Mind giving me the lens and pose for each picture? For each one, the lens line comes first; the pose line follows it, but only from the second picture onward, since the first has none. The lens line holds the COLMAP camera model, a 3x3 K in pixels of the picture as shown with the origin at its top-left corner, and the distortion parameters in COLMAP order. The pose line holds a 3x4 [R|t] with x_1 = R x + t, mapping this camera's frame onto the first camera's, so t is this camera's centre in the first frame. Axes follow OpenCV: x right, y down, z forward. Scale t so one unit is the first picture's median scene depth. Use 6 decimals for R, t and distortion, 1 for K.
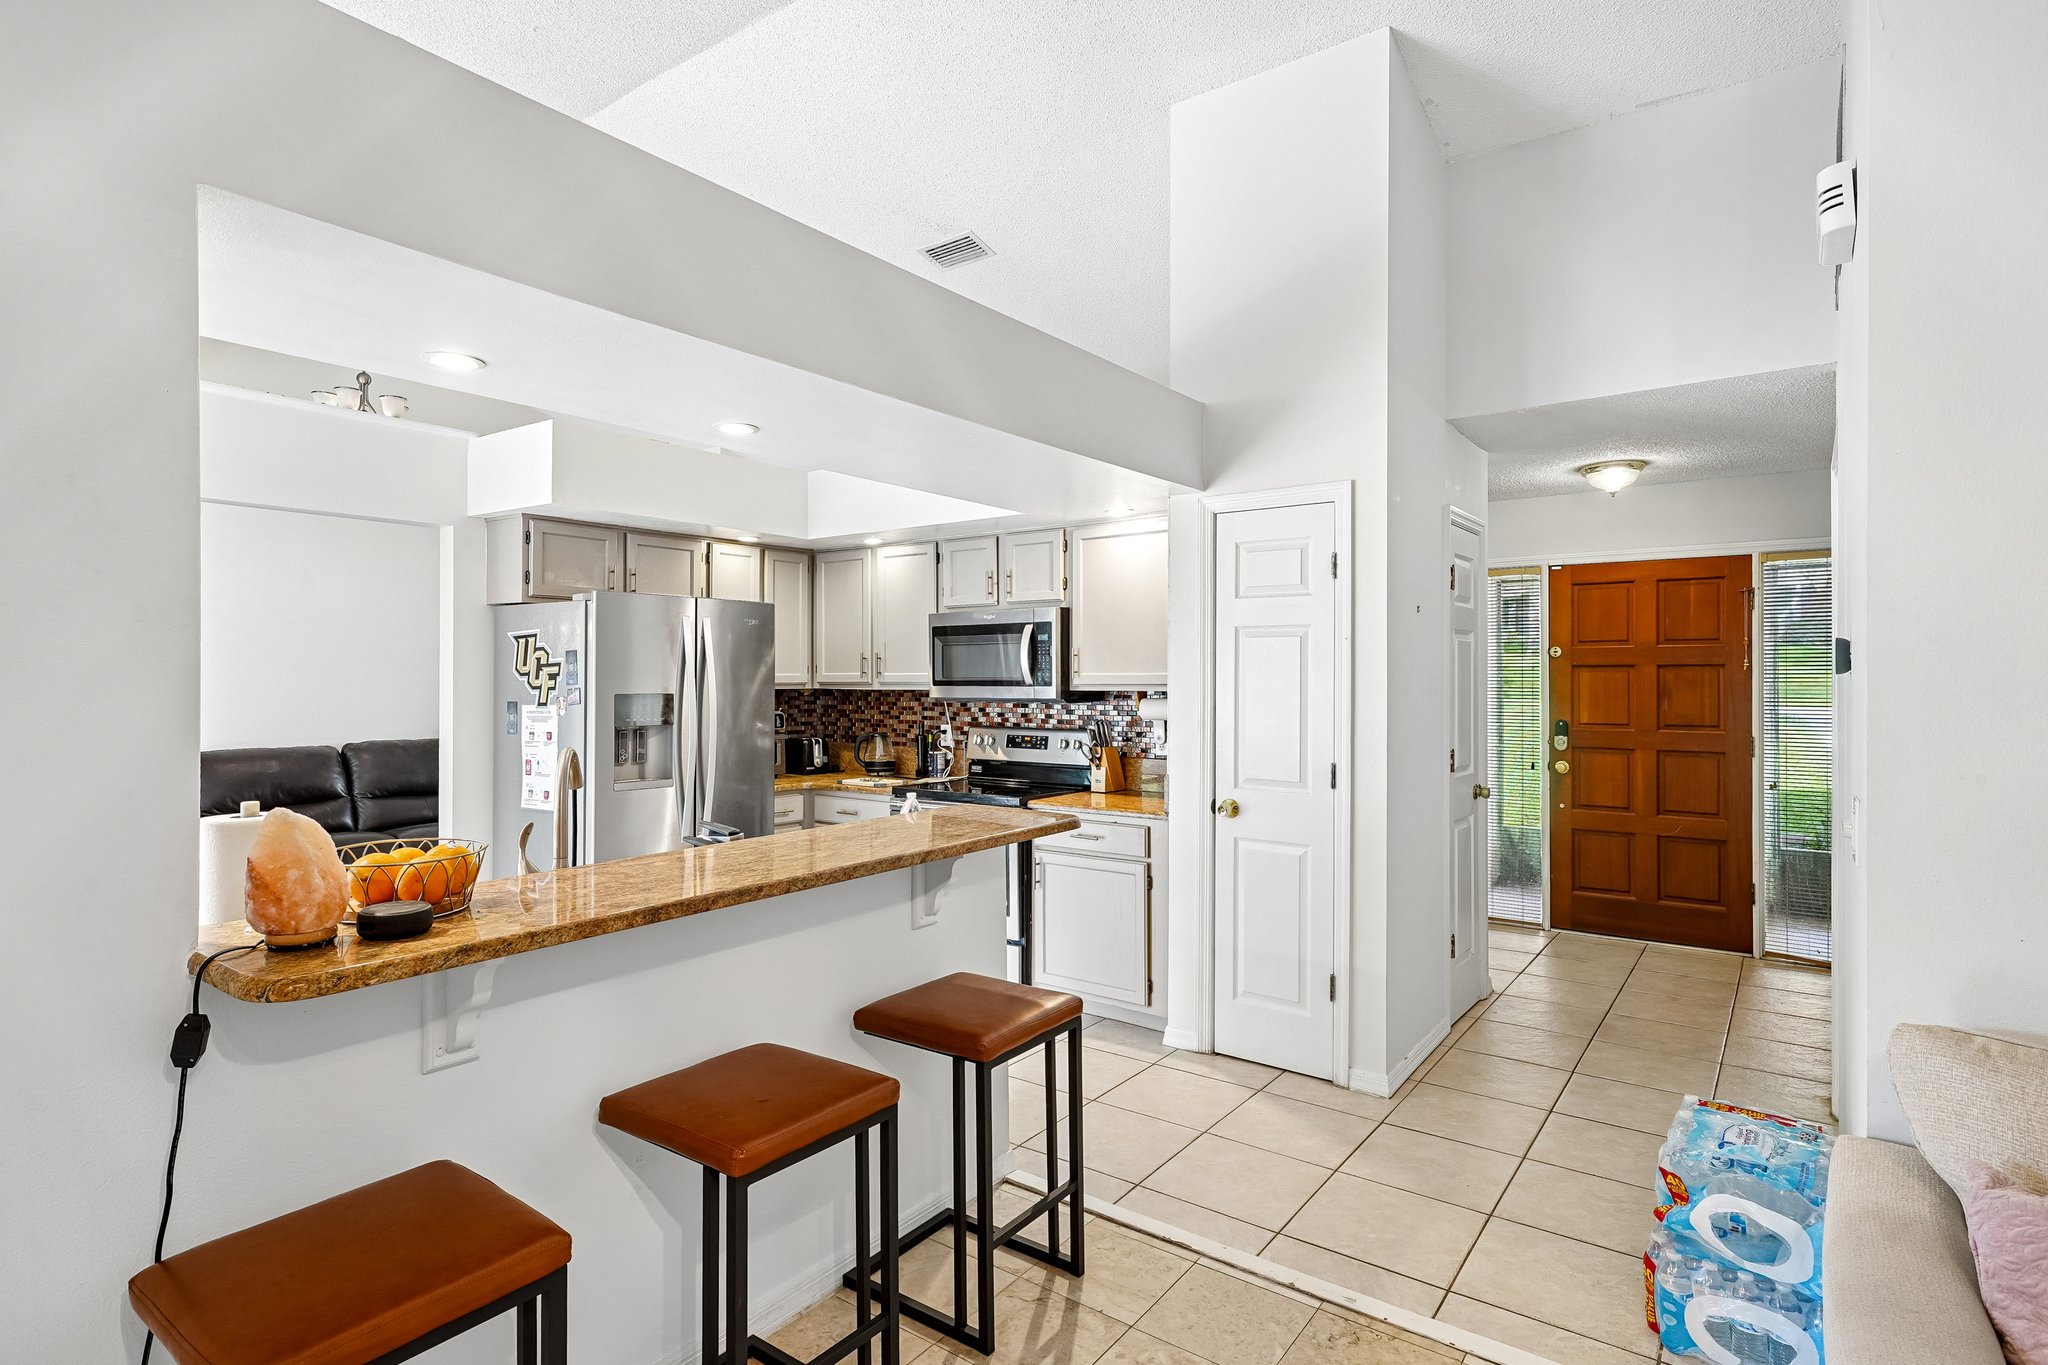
lens RADIAL K [[1027.7, 0, 1017.2], [0, 1027.7, 685.2], [0, 0, 1]] dist [-0.026880, 0.003623]
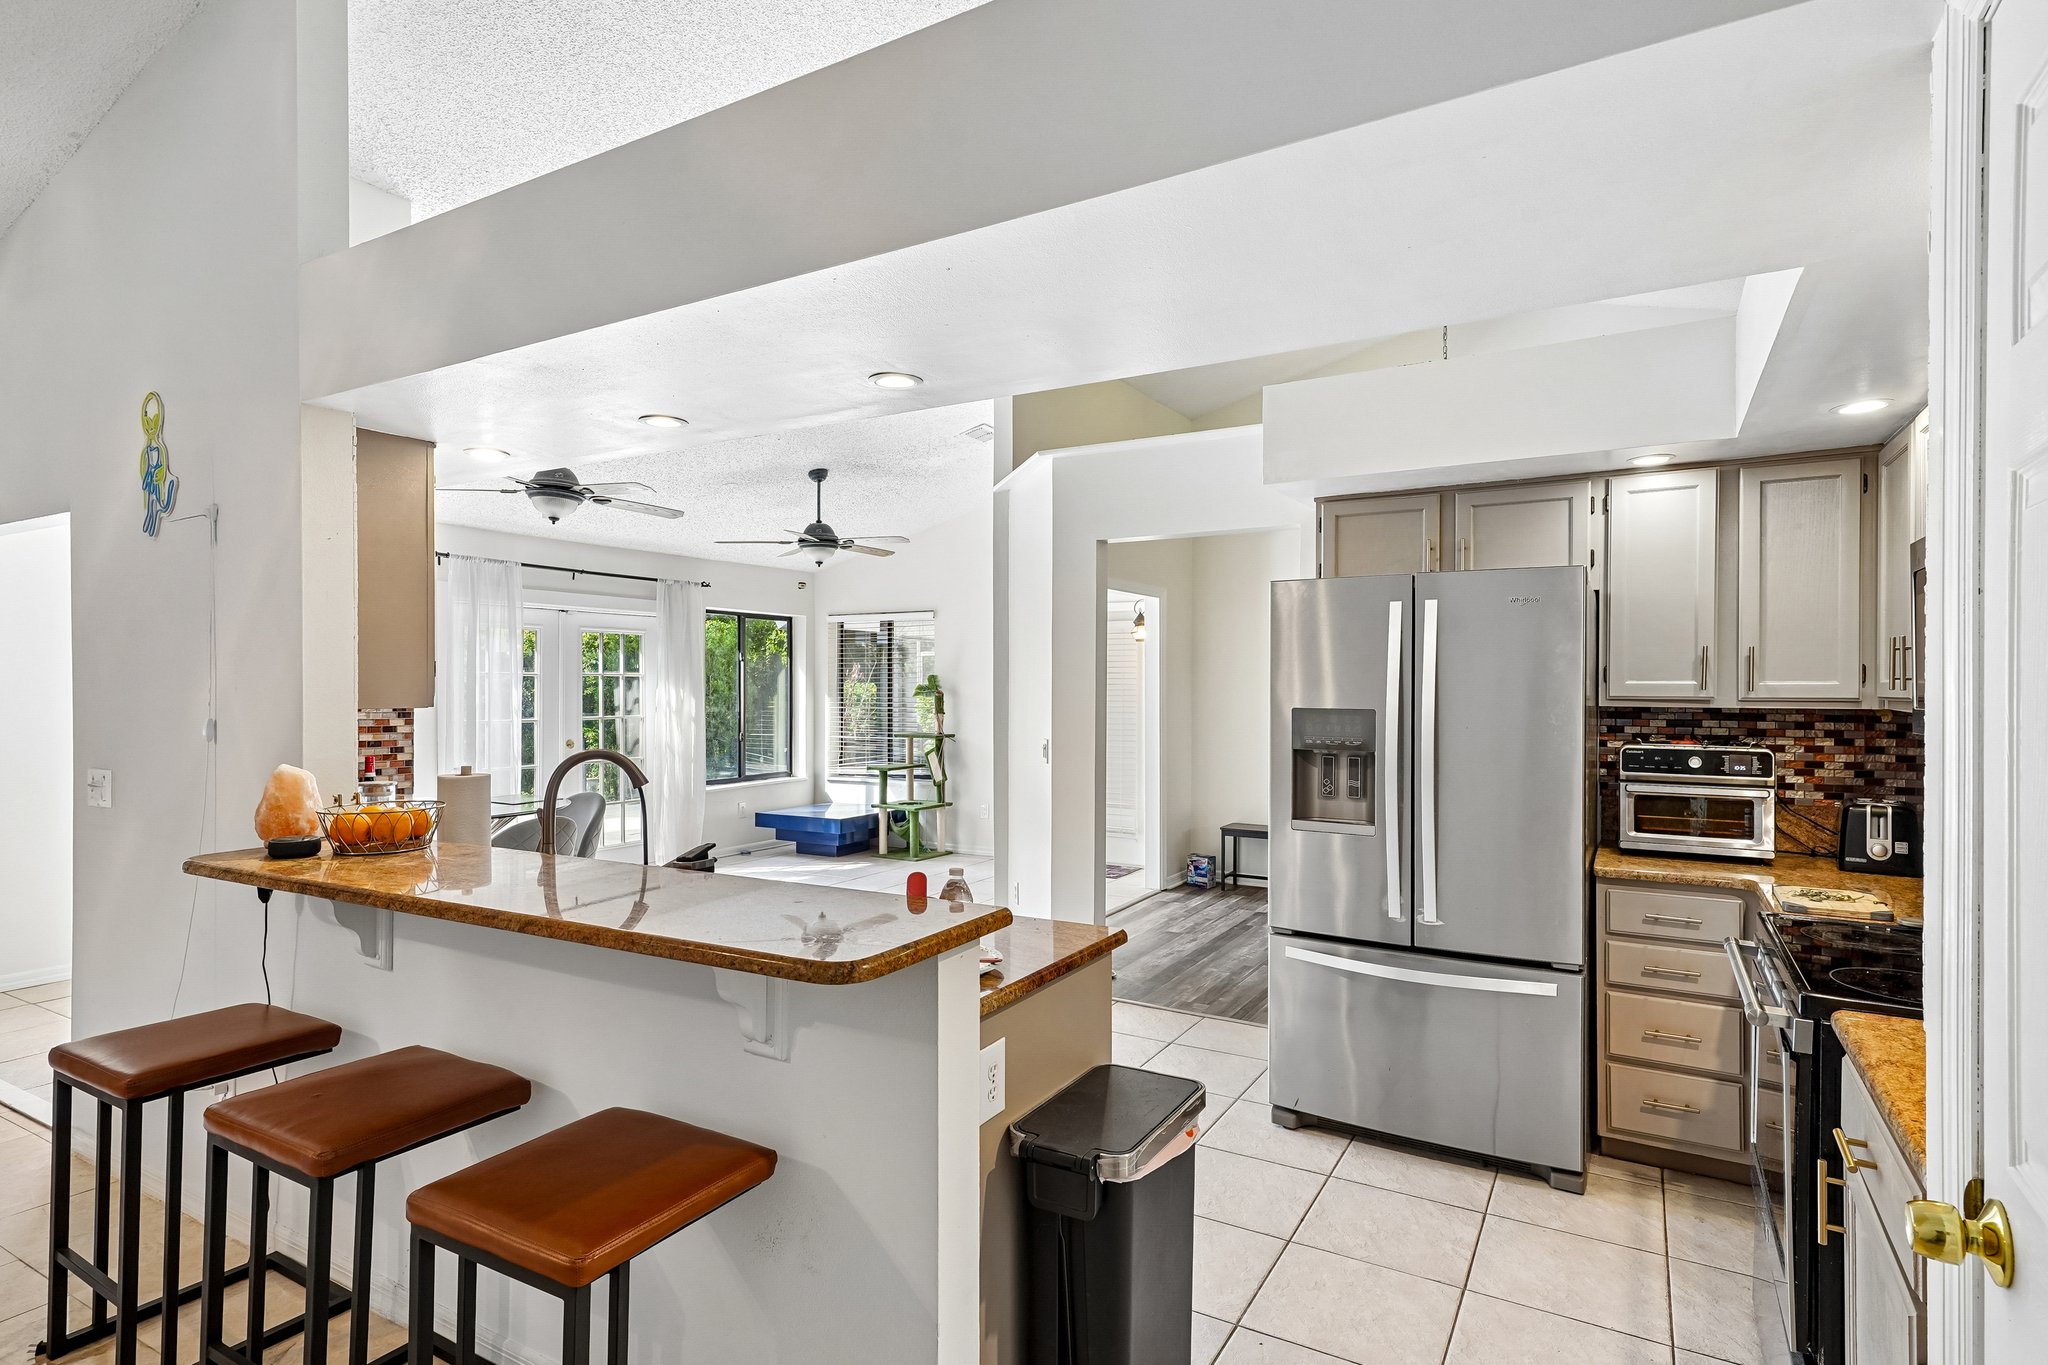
lens RADIAL K [[1027.7, 0, 1030.7], [0, 1027.7, 674.6], [0, 0, 1]] dist [-0.026880, 0.003623]
pose [[0.112646, -0.013367, -0.993545, 0.337859], [-0.008098, 0.999864, -0.014370, -0.004249], [0.993602, 0.009665, 0.112522, 0.639522]]
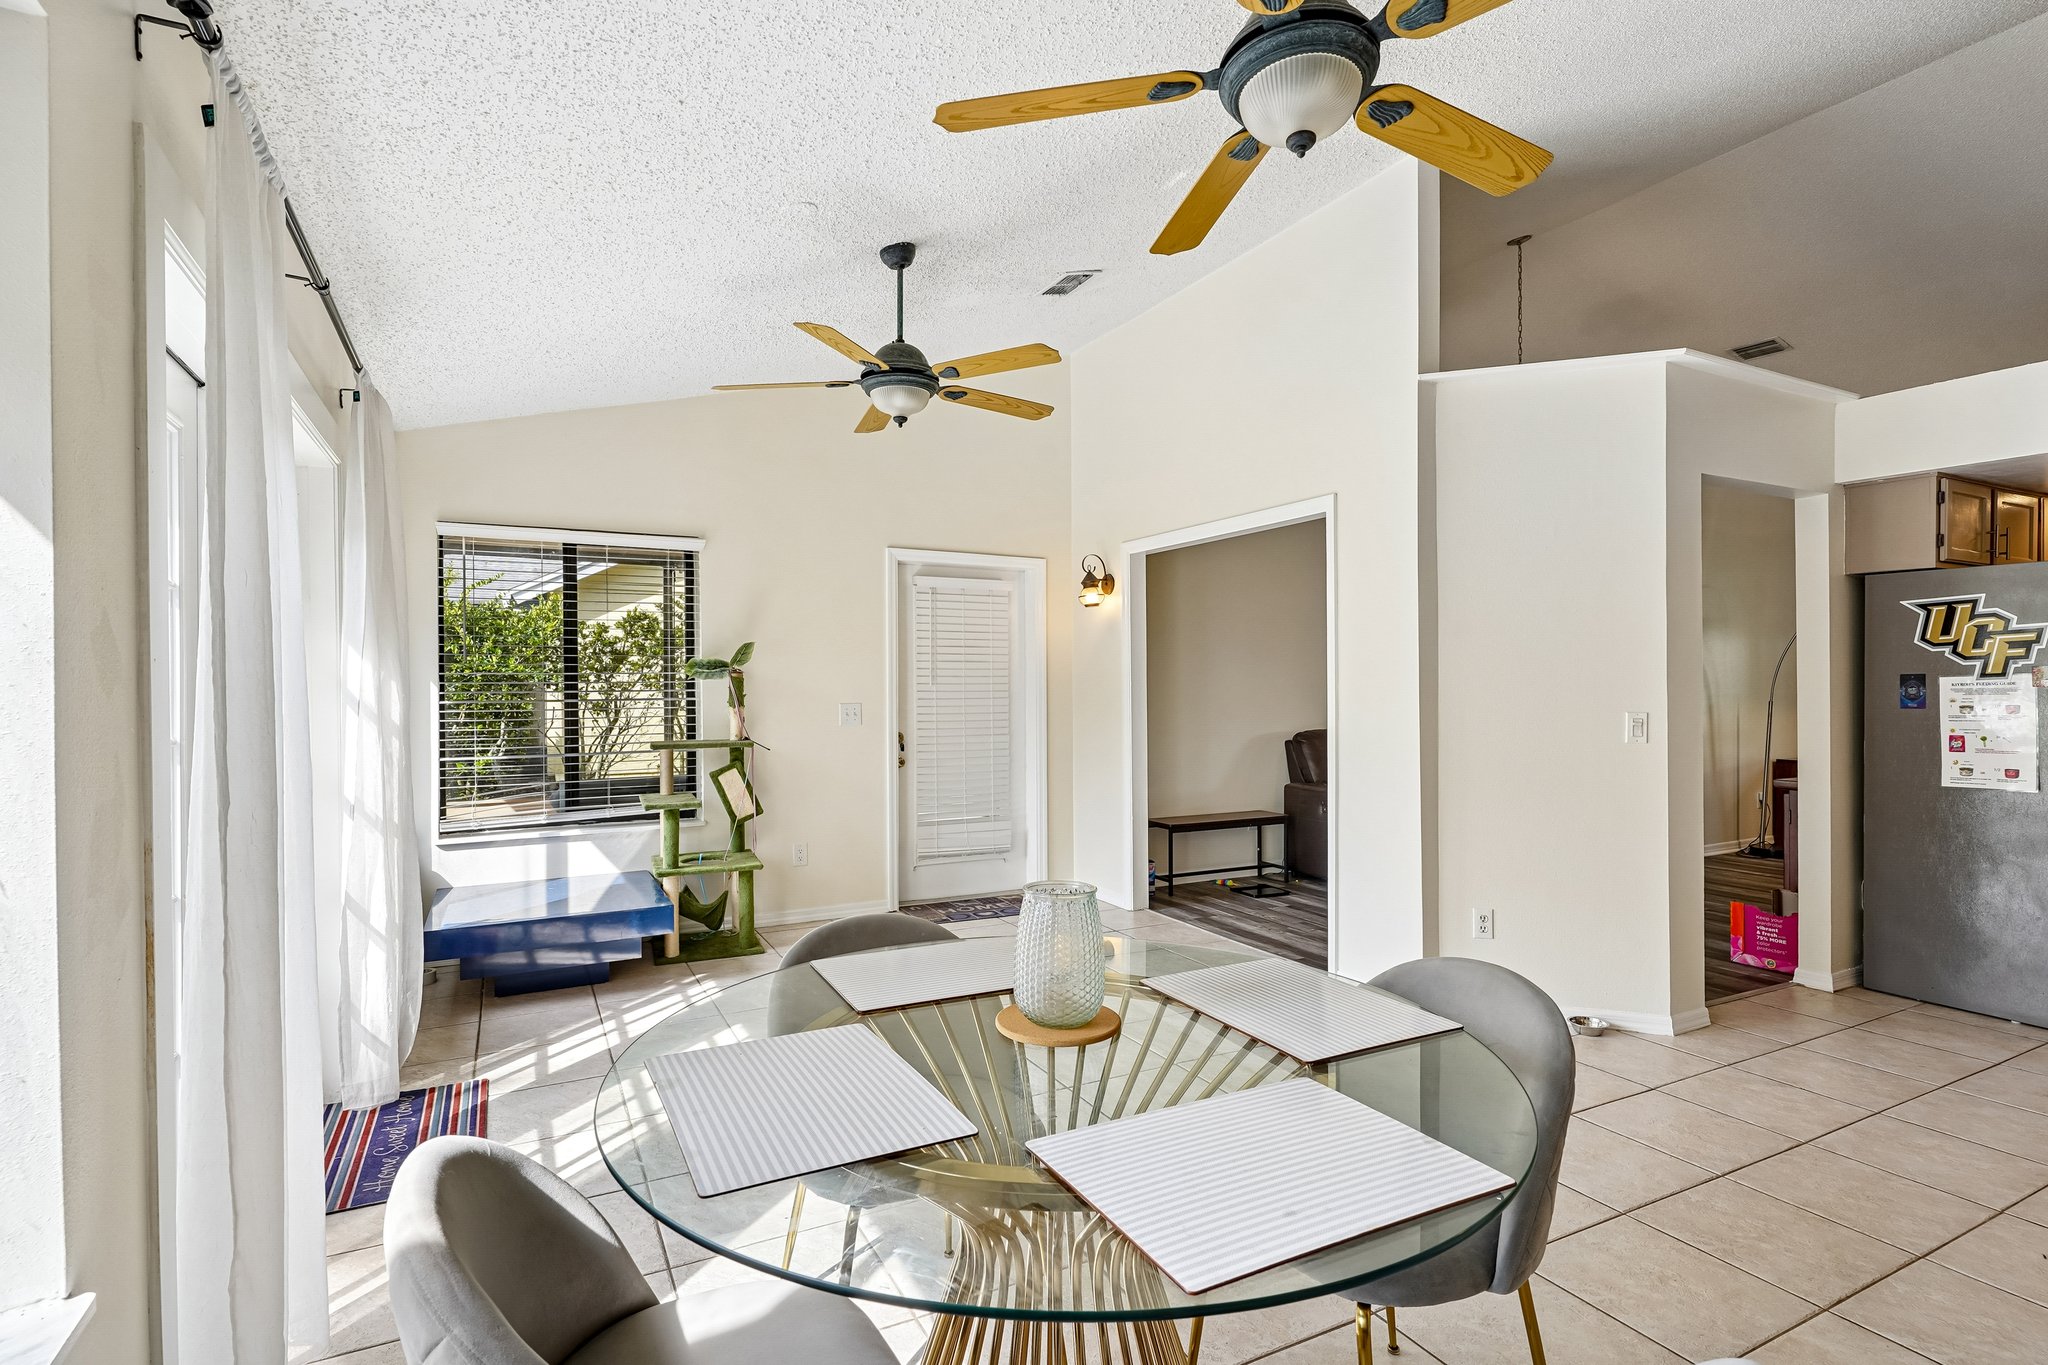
lens RADIAL K [[995.7, 0, 1018.6], [0, 995.7, 694.9], [0, 0, 1]] dist [-0.015048, 0.006341]
pose [[0.893670, -0.003177, -0.448714, -0.804590], [0.003691, 0.999993, 0.000271, 0.031355], [0.448710, -0.001899, 0.893675, -0.182697]]
